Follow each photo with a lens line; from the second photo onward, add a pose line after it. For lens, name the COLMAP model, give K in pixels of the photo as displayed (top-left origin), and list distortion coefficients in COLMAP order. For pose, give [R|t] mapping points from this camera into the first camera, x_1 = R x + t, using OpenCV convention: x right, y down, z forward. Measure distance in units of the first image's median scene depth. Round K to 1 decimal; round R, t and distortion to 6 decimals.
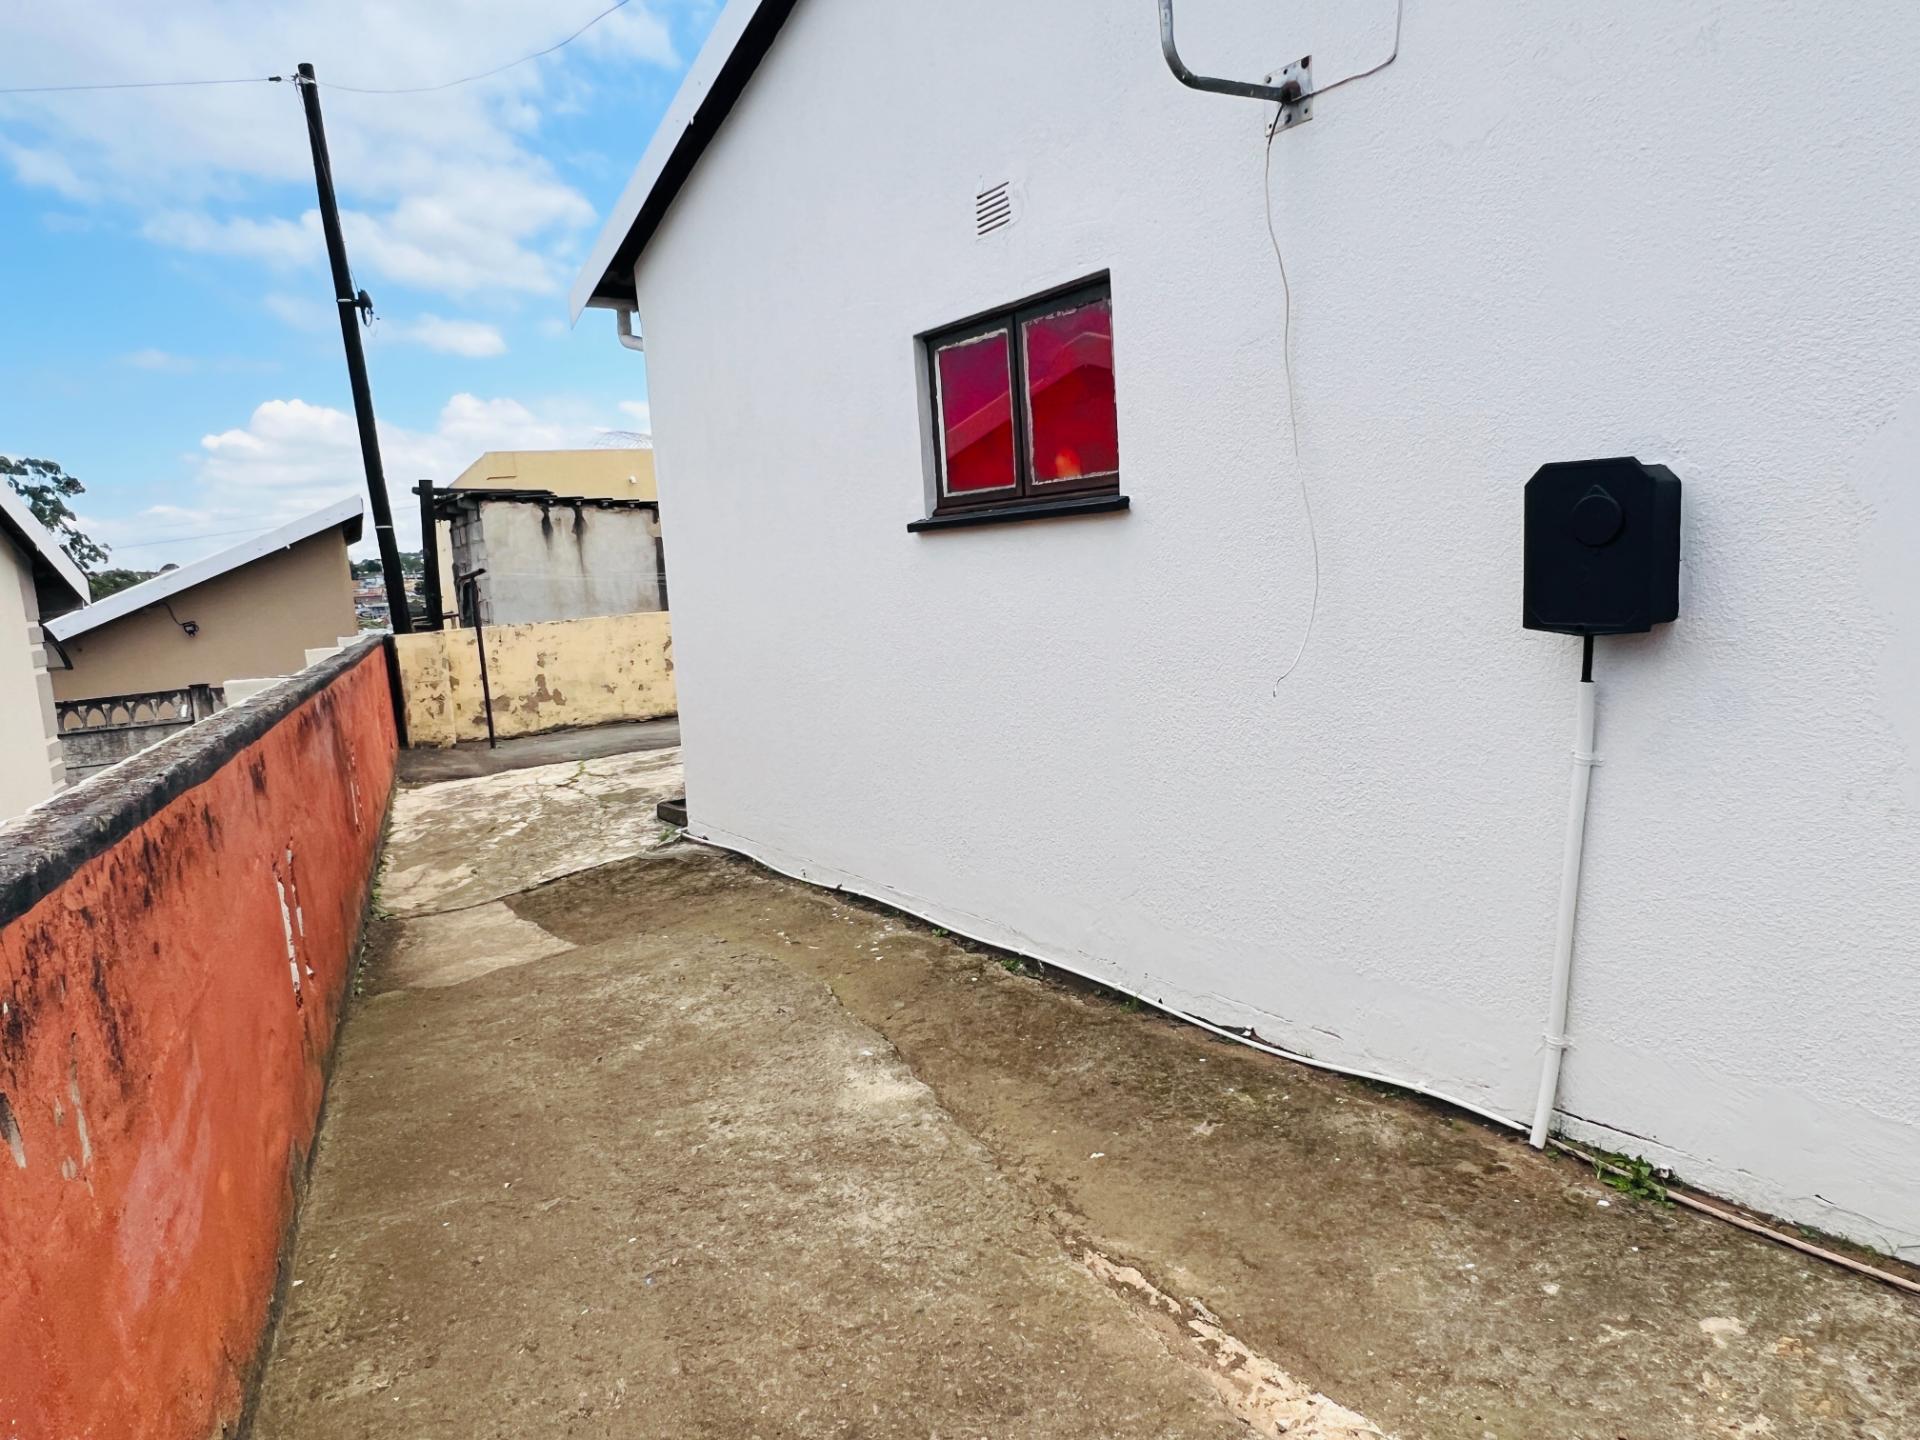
lens RADIAL K [[1230.9, 0, 962.9], [0, 1230.9, 727.4], [0, 0, 1]] dist [0.003023, -0.005844]
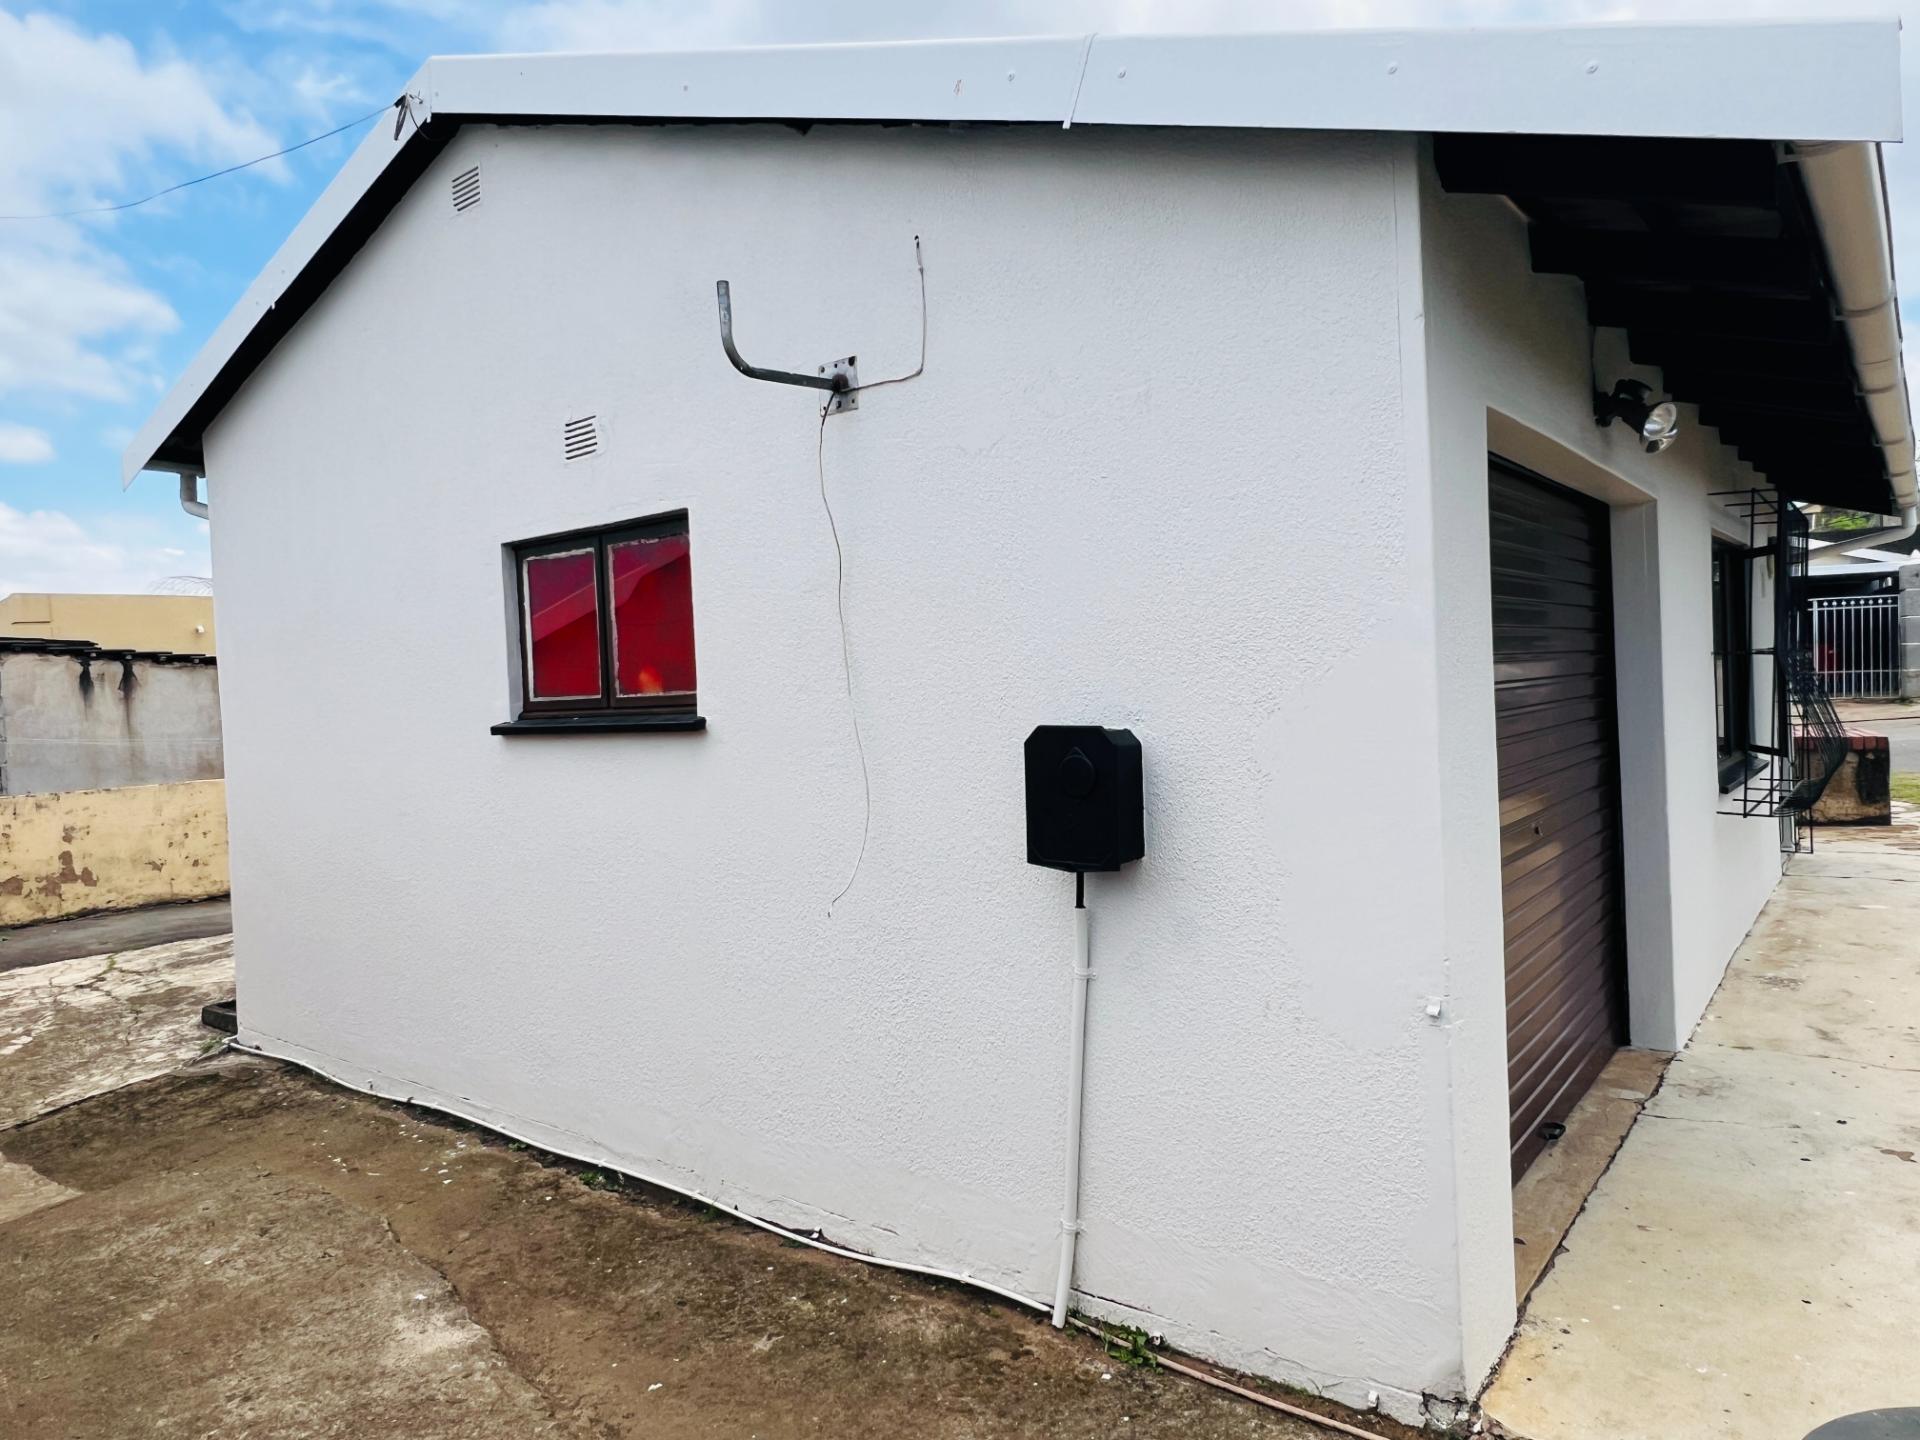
lens RADIAL K [[1230.9, 0, 965.5], [0, 1230.9, 720.3], [0, 0, 1]] dist [0.003023, -0.005844]
pose [[0.957538, 0.014895, 0.287923, 0.043111], [0.019874, 0.992879, -0.117458, -0.055001], [-0.287622, 0.118192, 0.950423, -0.072614]]
